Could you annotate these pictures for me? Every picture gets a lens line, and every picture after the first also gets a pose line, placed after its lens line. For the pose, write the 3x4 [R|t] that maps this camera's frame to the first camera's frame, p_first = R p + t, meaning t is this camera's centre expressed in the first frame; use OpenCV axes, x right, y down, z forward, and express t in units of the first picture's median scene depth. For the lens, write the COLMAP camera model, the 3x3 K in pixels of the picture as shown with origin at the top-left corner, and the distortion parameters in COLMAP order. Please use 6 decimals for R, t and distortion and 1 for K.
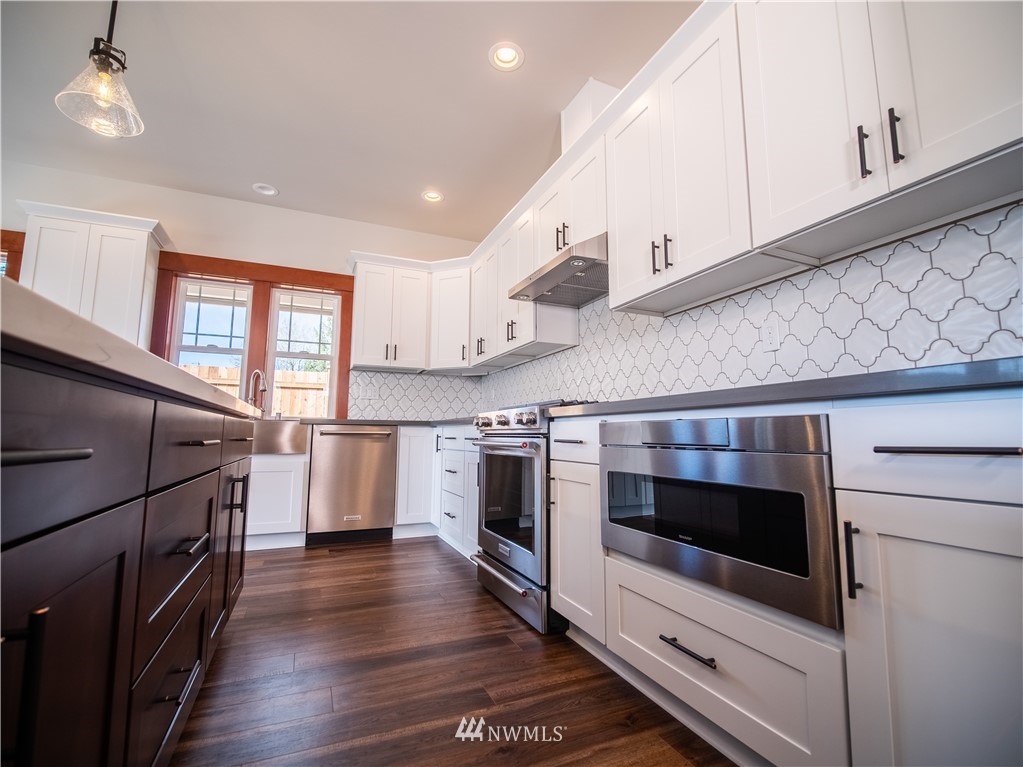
lens RADIAL K [[463.7, 0, 508.9], [0, 463.7, 386.8], [0, 0, 1]] dist [0.001594, 0.000150]
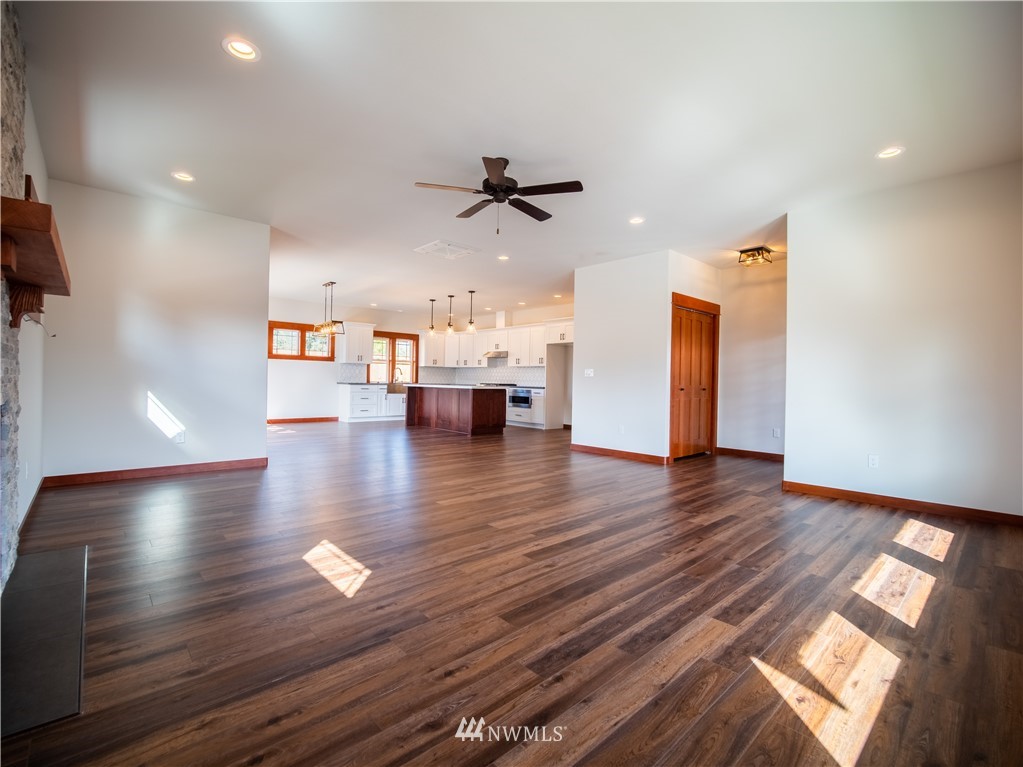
lens RADIAL K [[463.7, 0, 512.9], [0, 463.7, 383.7], [0, 0, 1]] dist [0.001594, 0.000150]
pose [[0.949694, 0.010719, 0.312996, -0.726539], [-0.044618, 0.993850, 0.101346, -0.269075], [-0.309985, -0.110213, 0.944332, -2.112752]]
